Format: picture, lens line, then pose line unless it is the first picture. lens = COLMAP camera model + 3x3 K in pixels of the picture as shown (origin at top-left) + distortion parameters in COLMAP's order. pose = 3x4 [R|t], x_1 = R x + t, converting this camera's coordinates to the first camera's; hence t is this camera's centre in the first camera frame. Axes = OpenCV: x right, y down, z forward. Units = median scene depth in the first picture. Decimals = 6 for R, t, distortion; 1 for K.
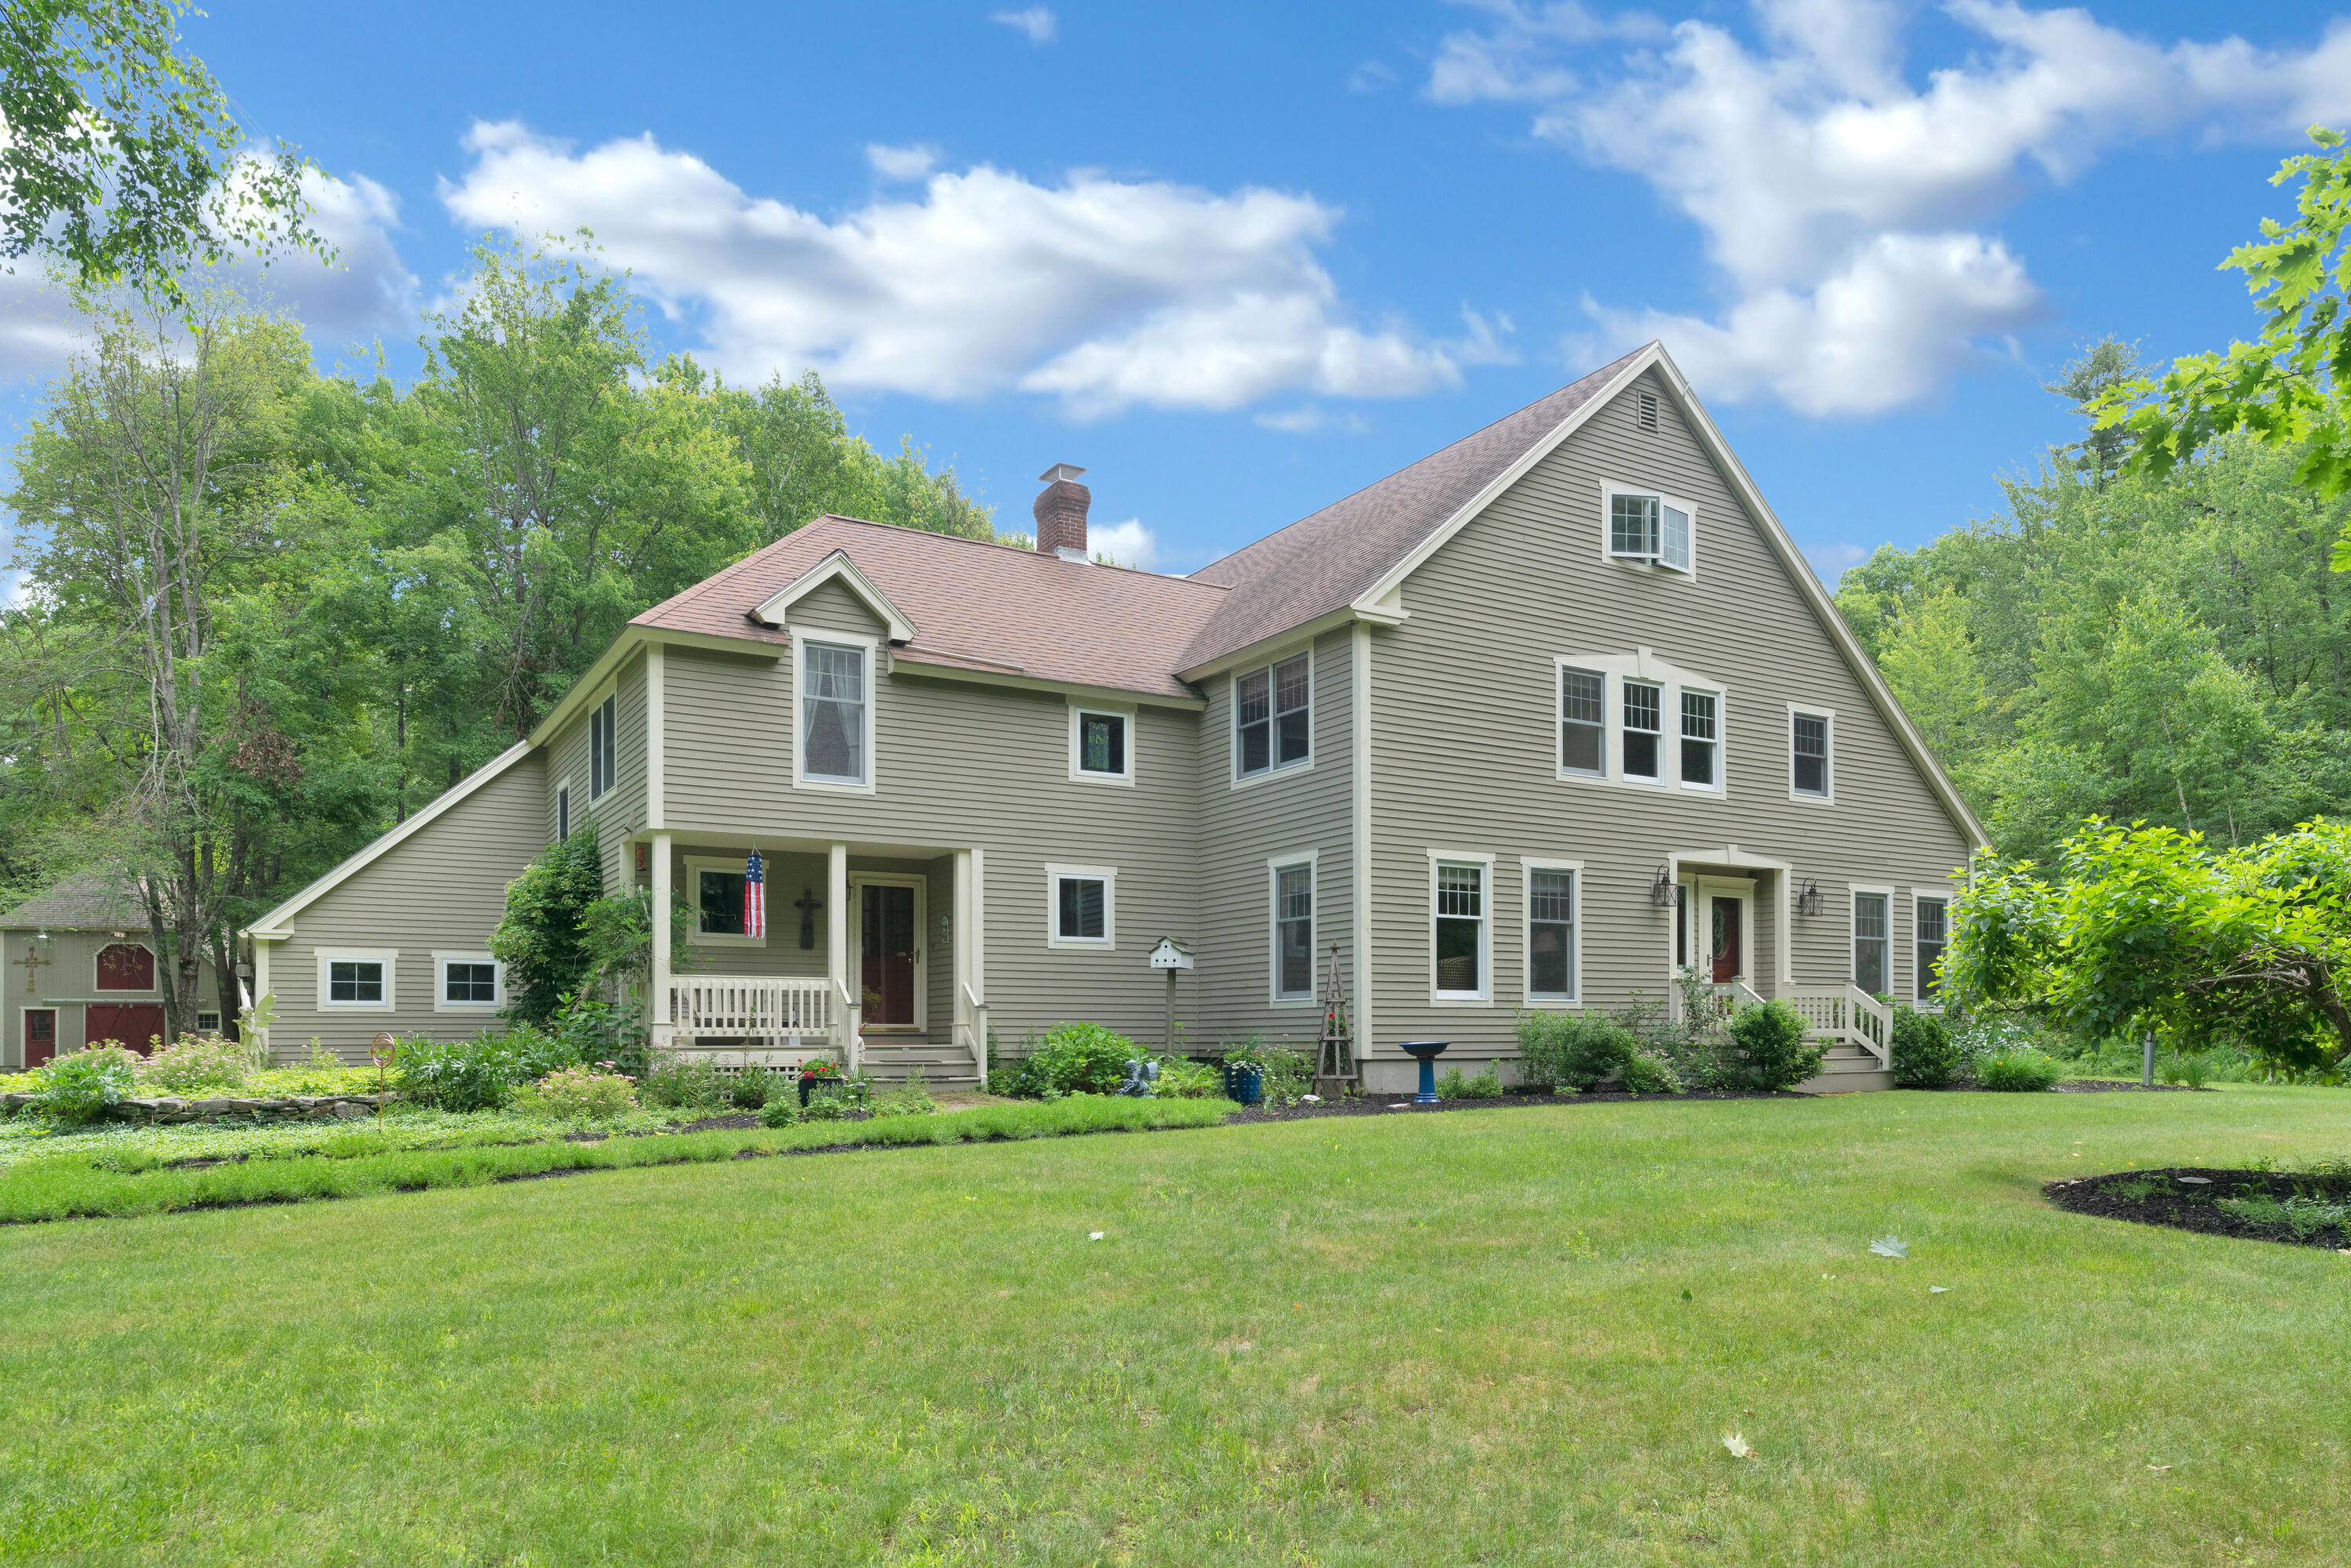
lens RADIAL K [[1459.4, 0, 1148.1], [0, 1459.4, 1000.7], [0, 0, 1]] dist [0.010336, 0.003991]
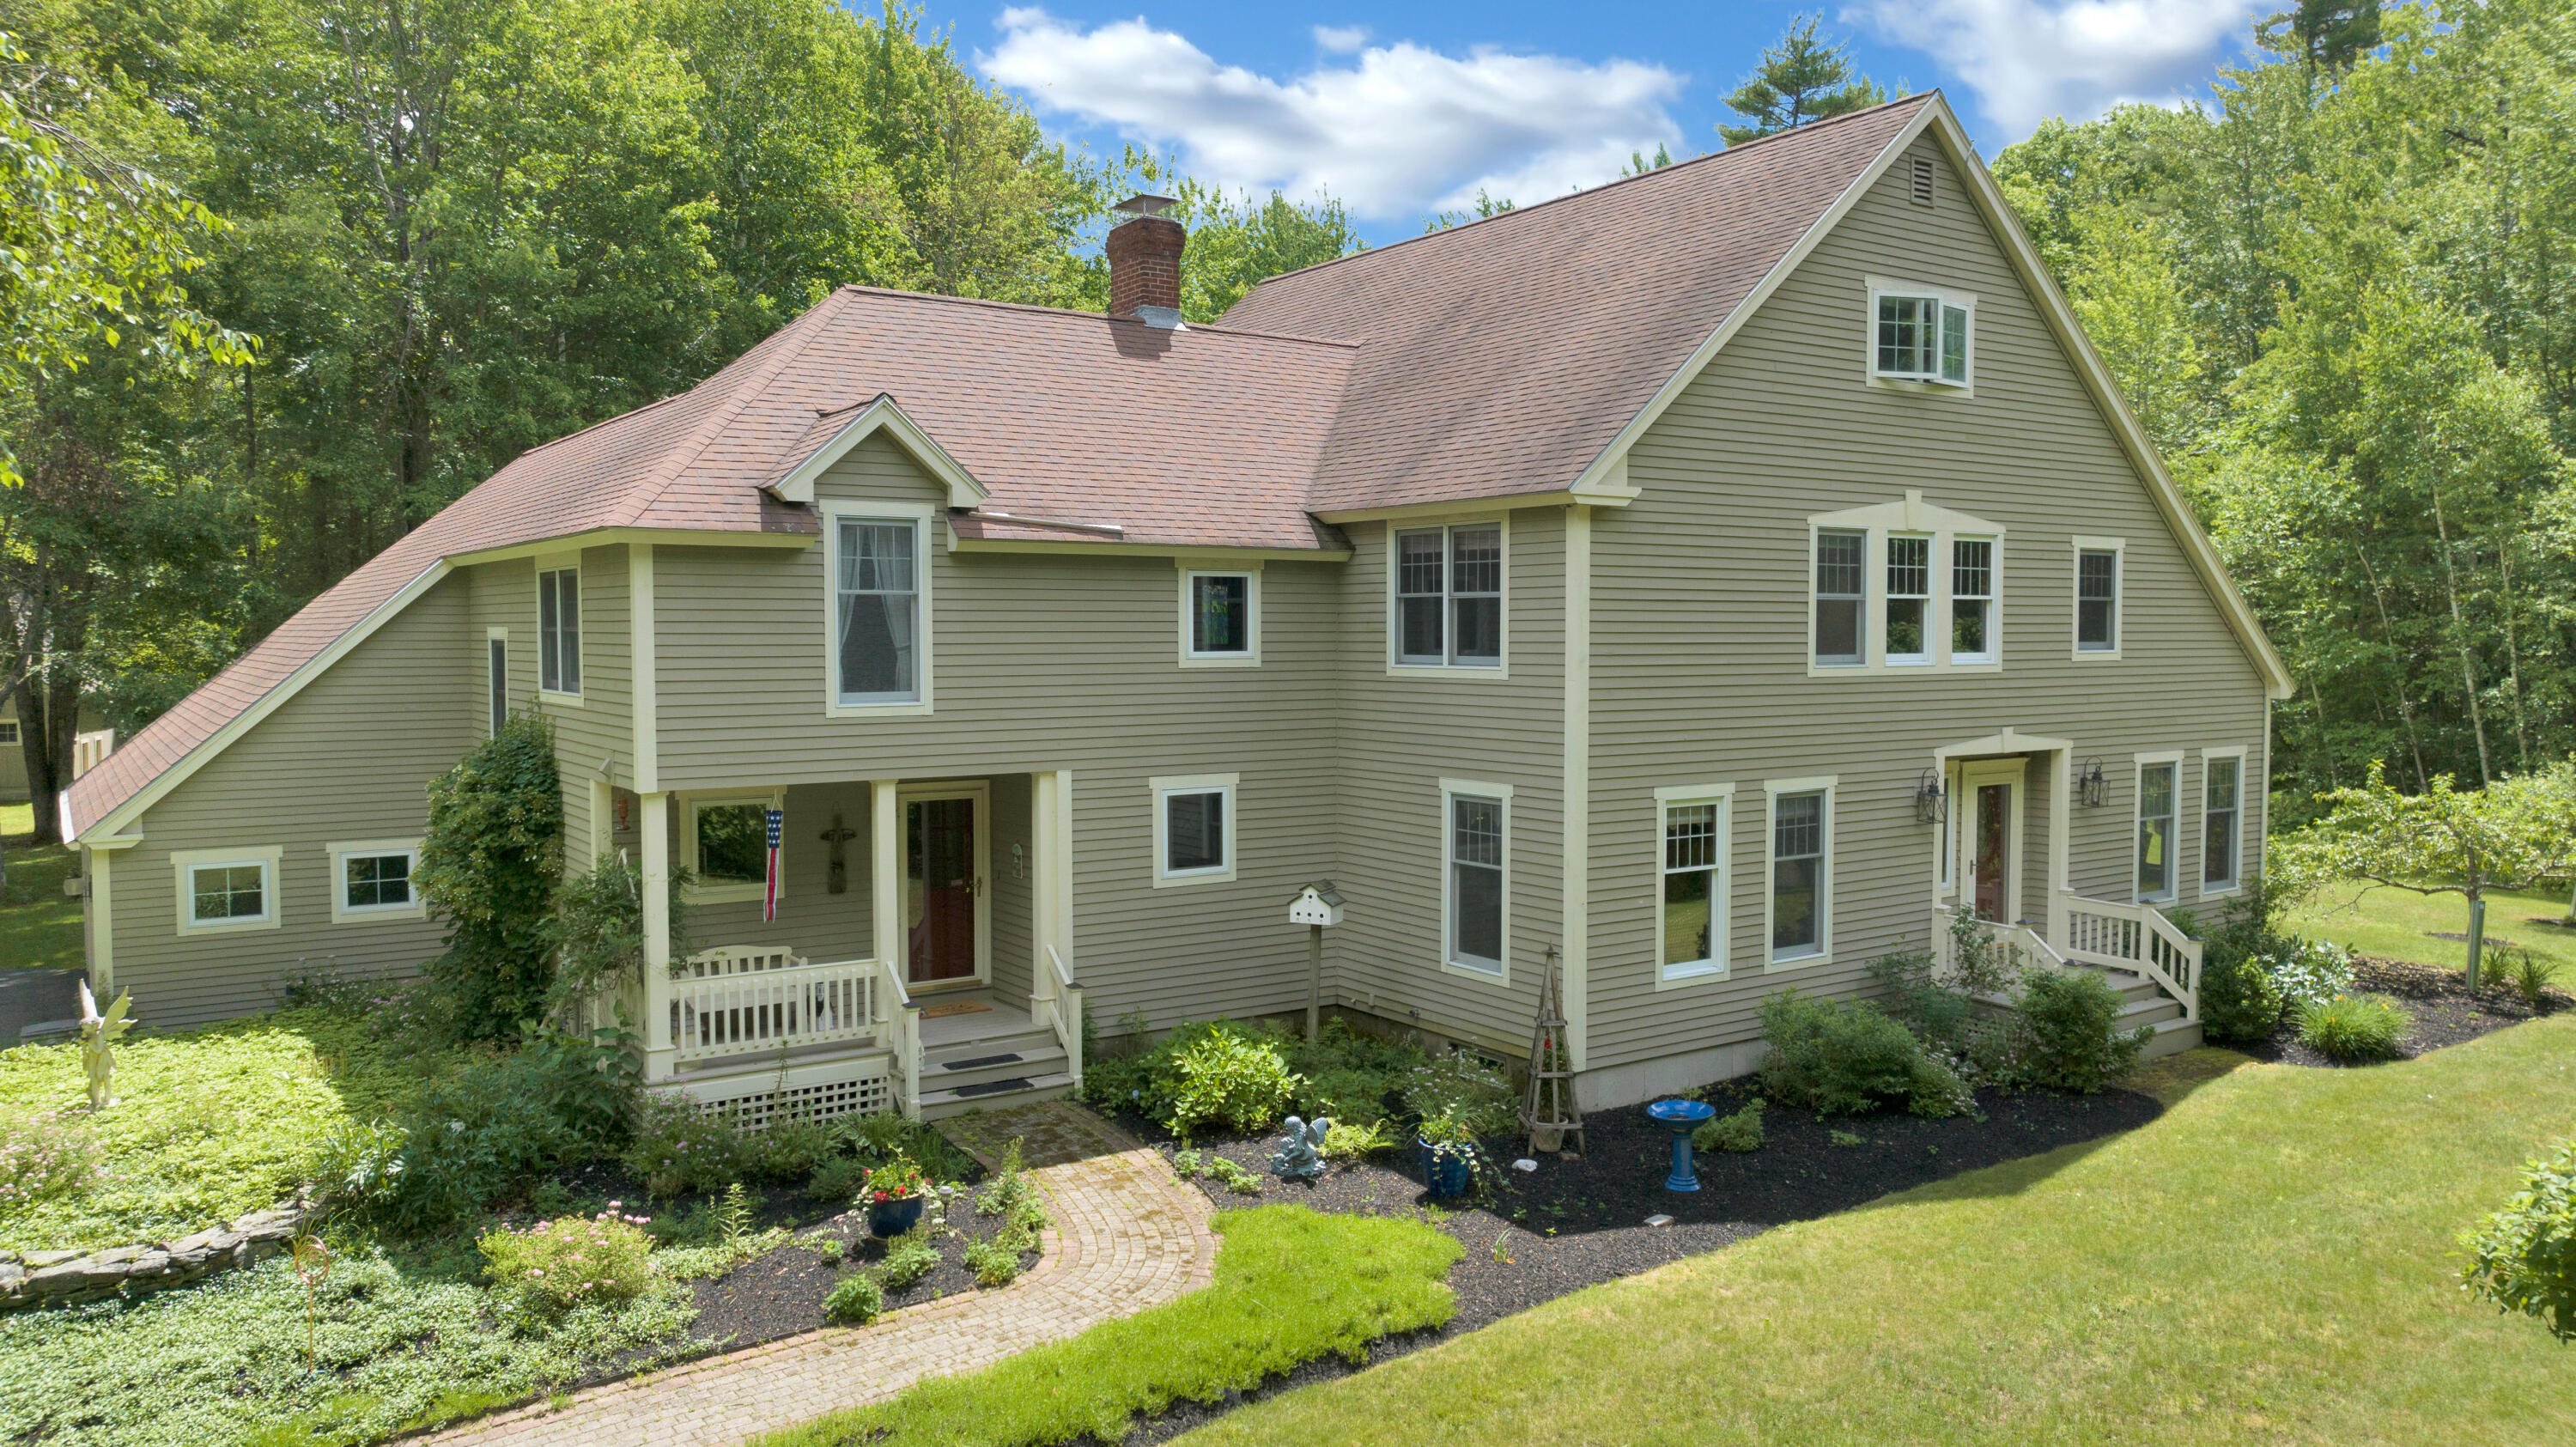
lens RADIAL K [[1732.3, 0, 1250.8], [0, 1732.3, 722.5], [0, 0, 1]] dist [-0.004505, 0.007689]
pose [[0.998490, -0.002034, 0.054894, -0.068168], [-0.001465, 0.997973, 0.063616, -0.184026], [-0.054912, -0.063600, 0.996464, 0.092826]]
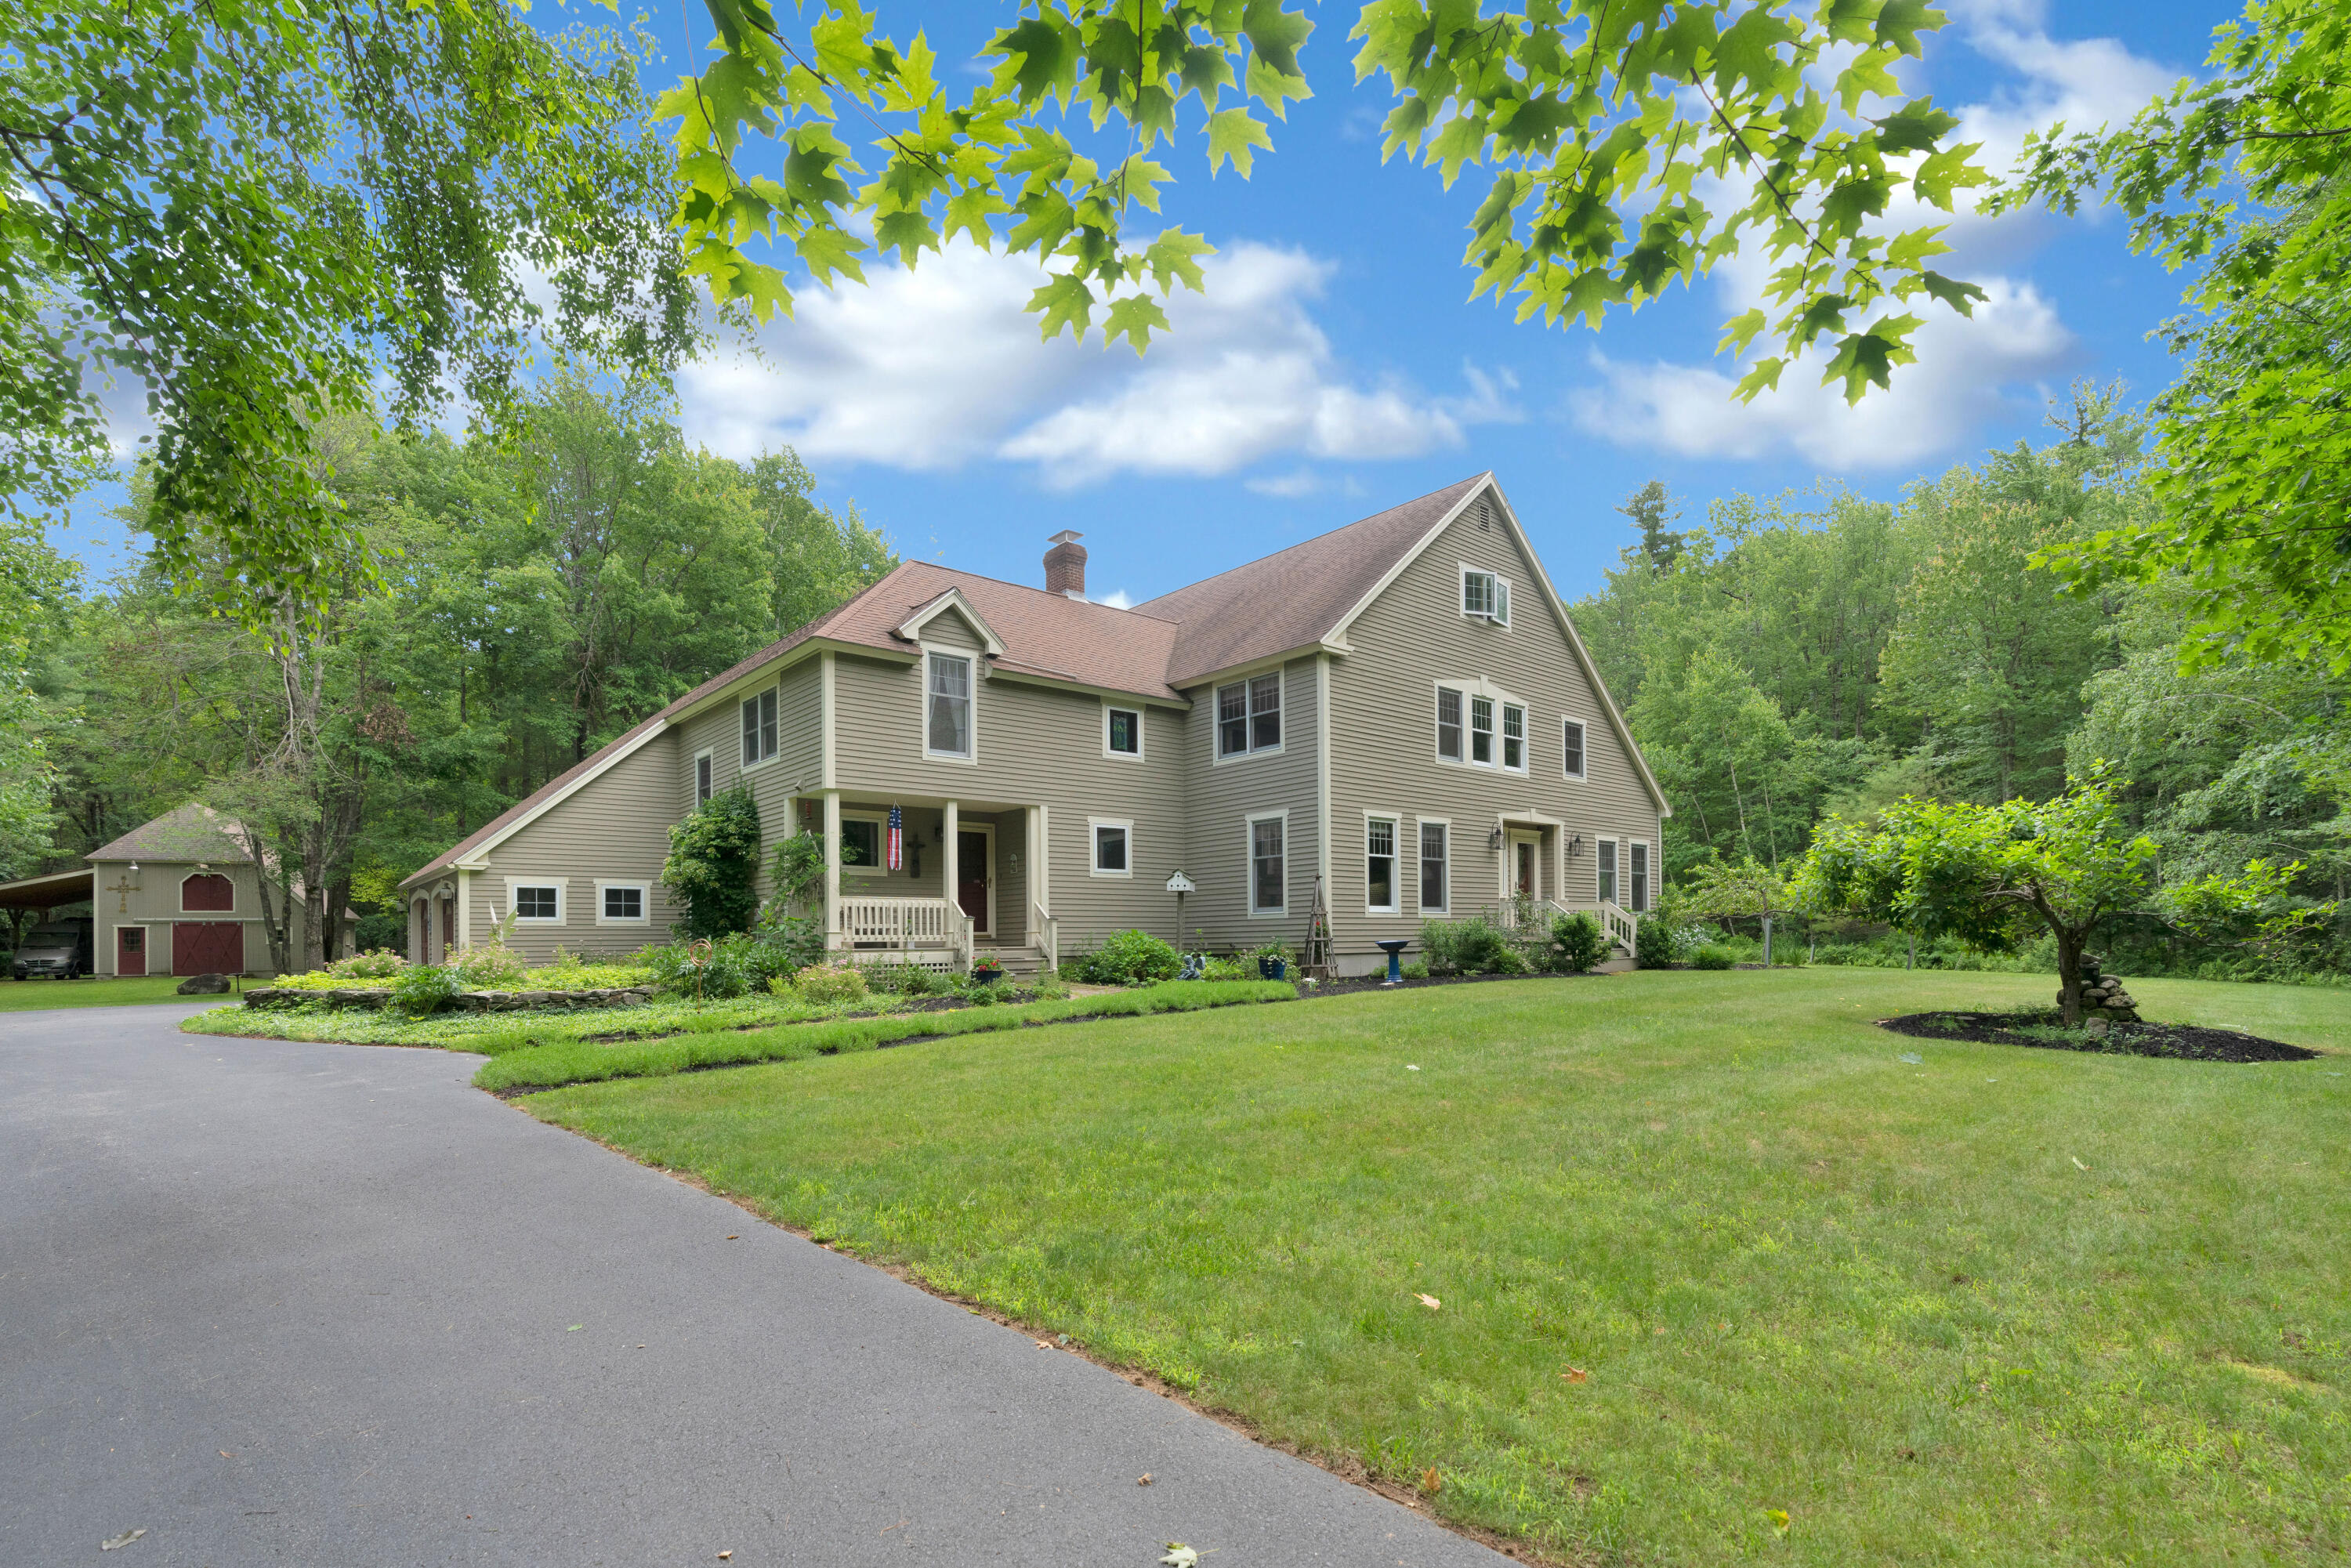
lens RADIAL K [[1056.7, 0, 1154.8], [0, 1056.7, 921.3], [0, 0, 1]] dist [-0.002269, 0.000943]
pose [[0.987441, -0.006078, 0.157871, -0.170420], [0.005200, 0.999969, 0.005972, 0.000802], [-0.157902, -0.005076, 0.987442, -0.012066]]
